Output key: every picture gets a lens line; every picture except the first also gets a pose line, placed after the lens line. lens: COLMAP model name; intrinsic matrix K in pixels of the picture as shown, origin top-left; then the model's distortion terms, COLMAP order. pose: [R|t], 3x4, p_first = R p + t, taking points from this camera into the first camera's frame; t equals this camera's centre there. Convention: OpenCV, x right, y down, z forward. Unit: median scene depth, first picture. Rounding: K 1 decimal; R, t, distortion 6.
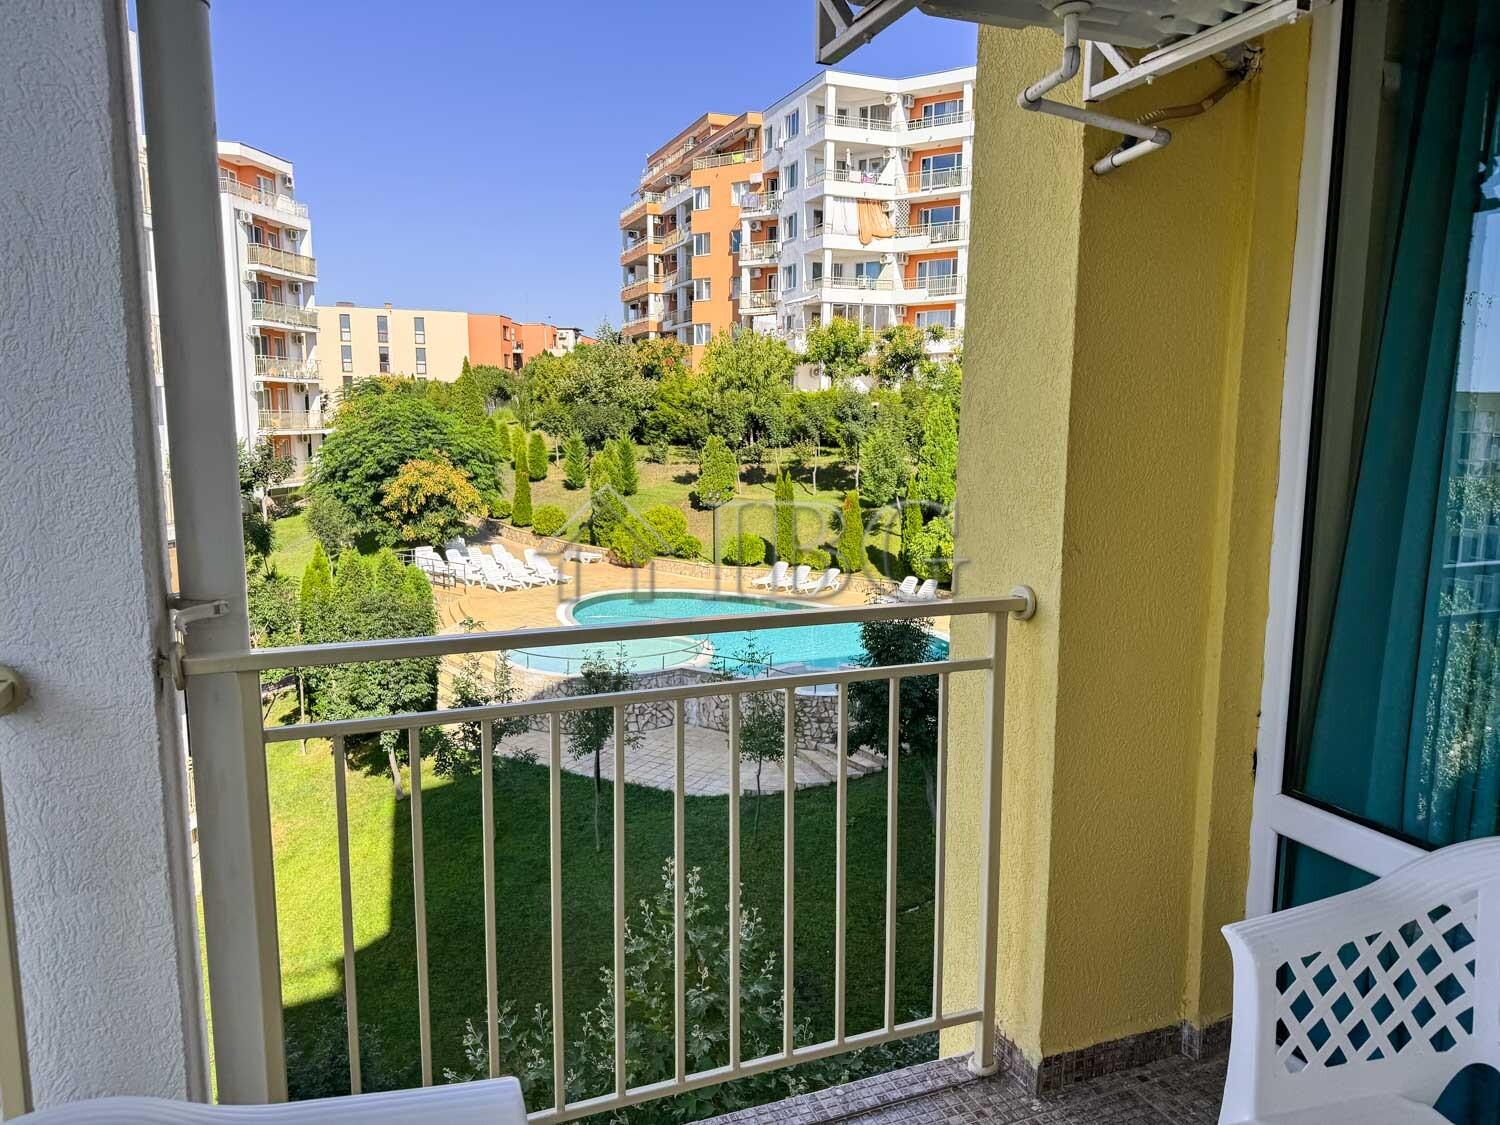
lens RADIAL K [[1051.9, 0, 750.0], [0, 1051.9, 562.5], [0, 0, 1]] dist [0.161179, -0.322539]
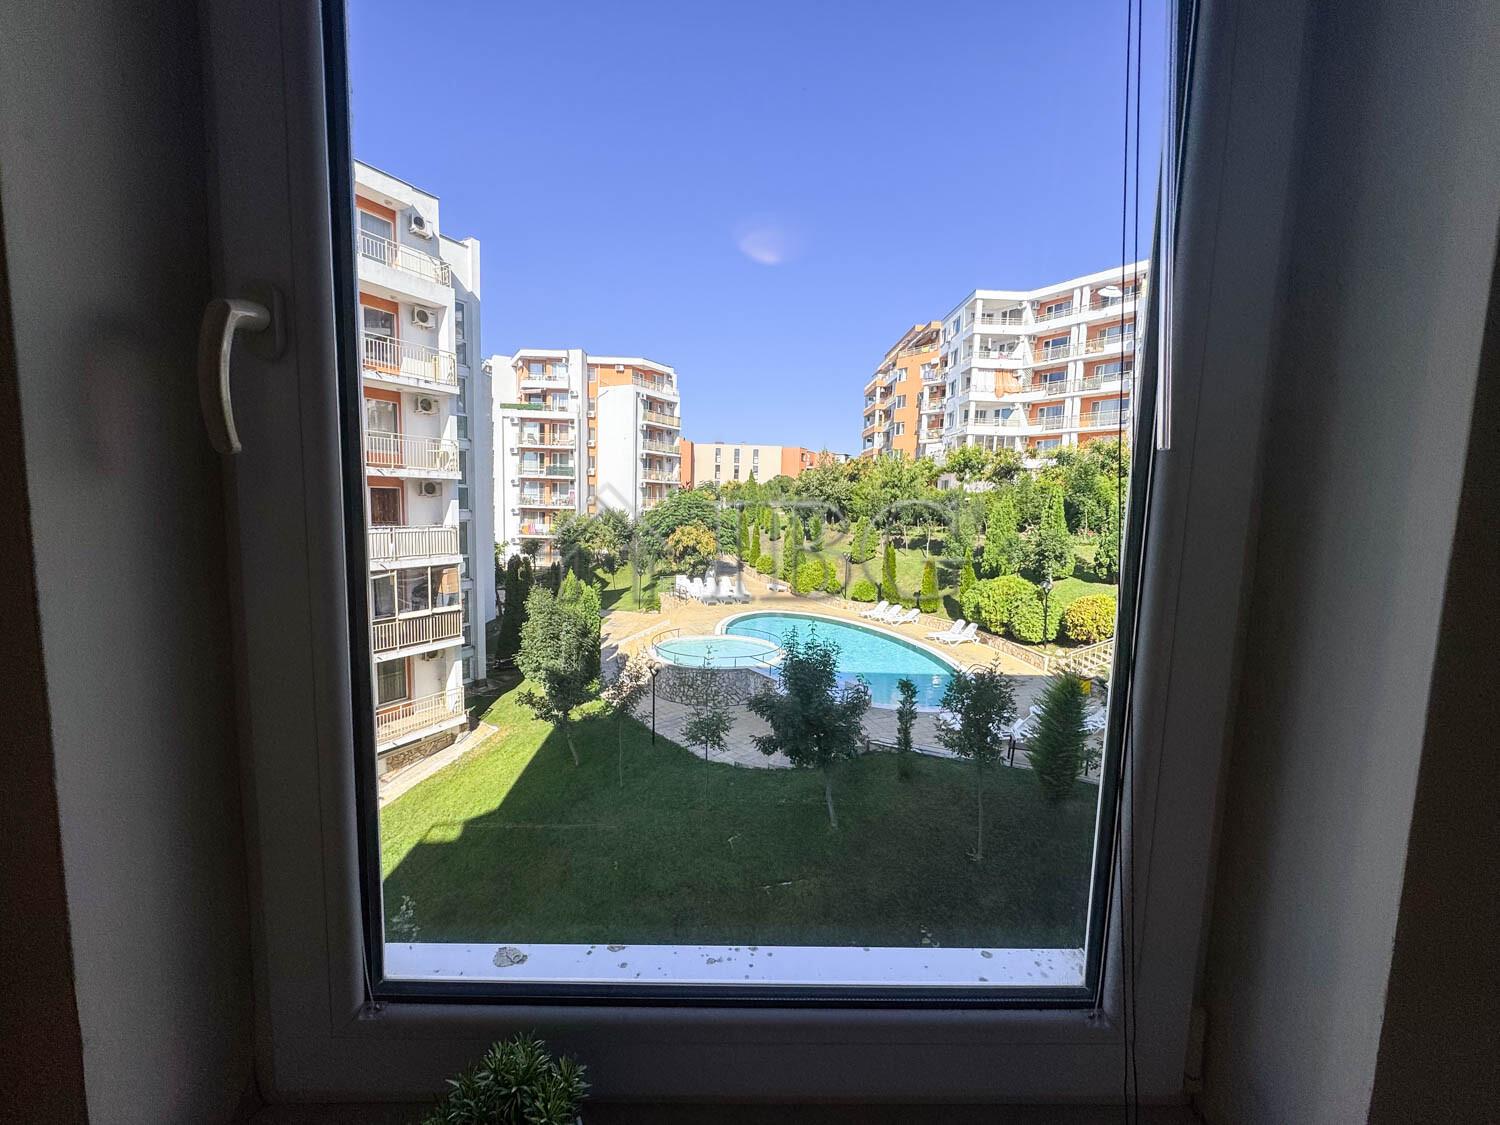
lens RADIAL K [[600.5, 0, 746.7], [0, 600.5, 559.9], [0, 0, 1]] dist [-0.000351, 0.000595]
pose [[0.930870, 0.058571, -0.360625, 0.093960], [-0.075071, 0.996668, -0.031906, -0.010536], [0.357555, 0.056773, 0.932165, 0.077488]]
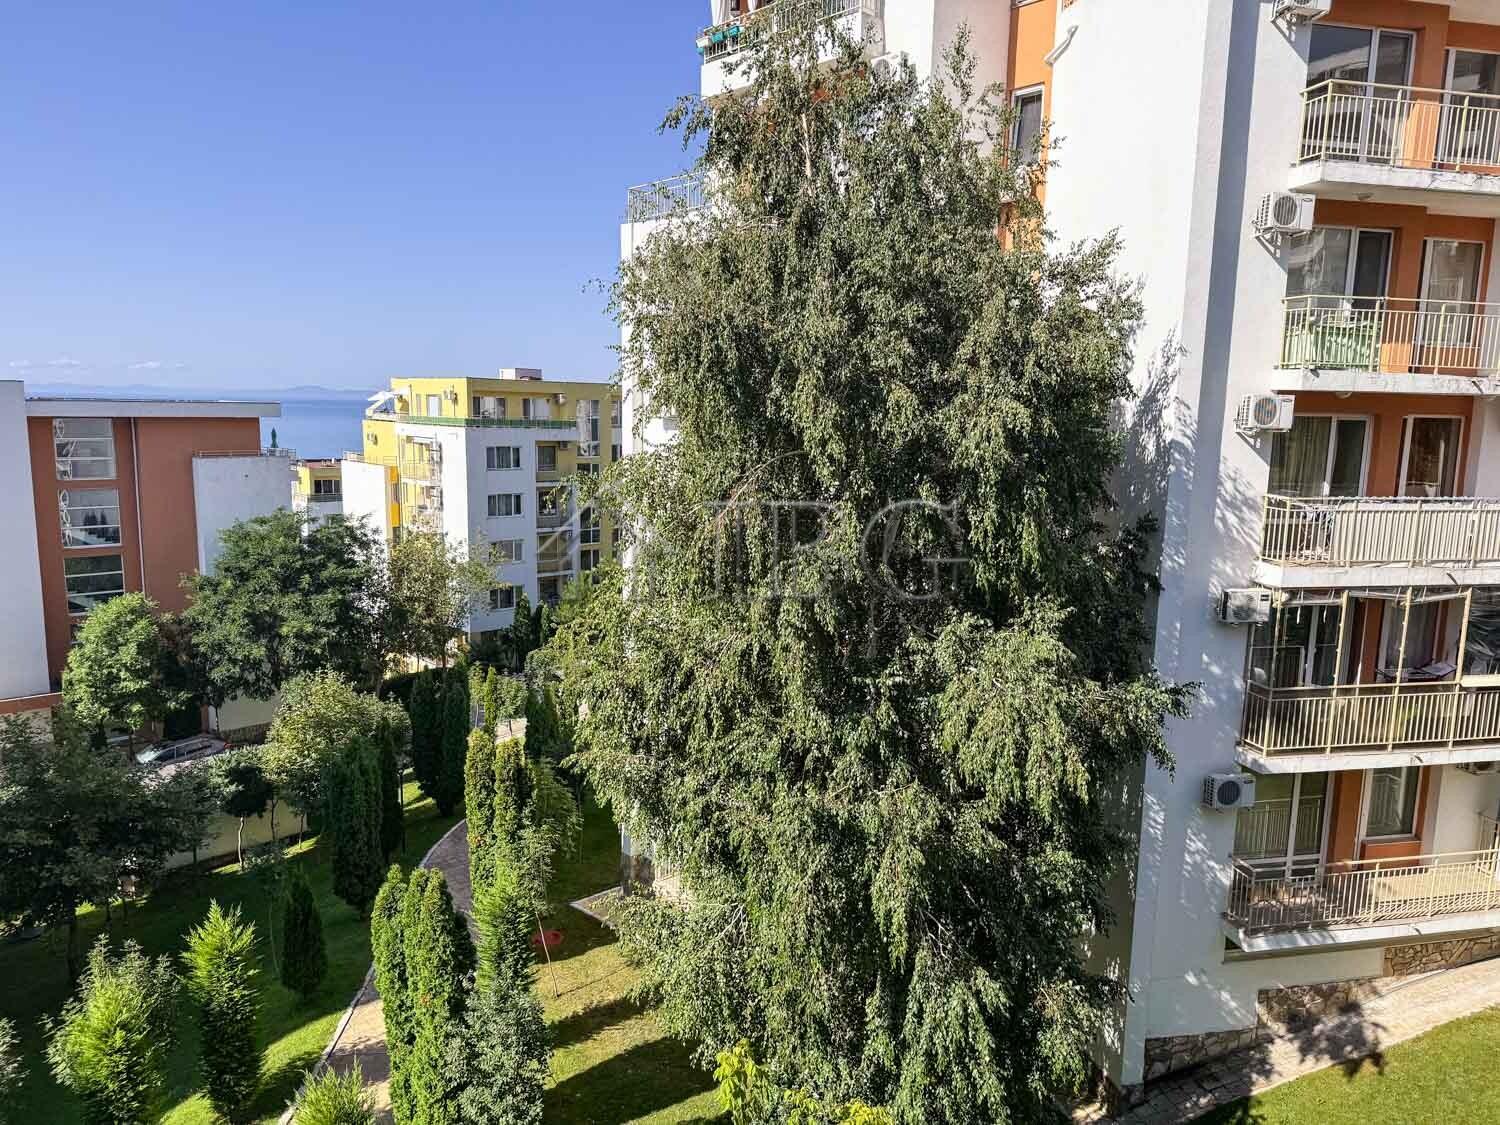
lens RADIAL K [[1049.4, 0, 751.0], [0, 1049.4, 565.4], [0, 0, 1]] dist [0.096737, -0.130633]
pose [[0.346577, 0.144767, -0.926783, 0.001086], [-0.149546, 0.983909, 0.097767, -0.006314], [0.926024, 0.104713, 0.362650, 0.036467]]
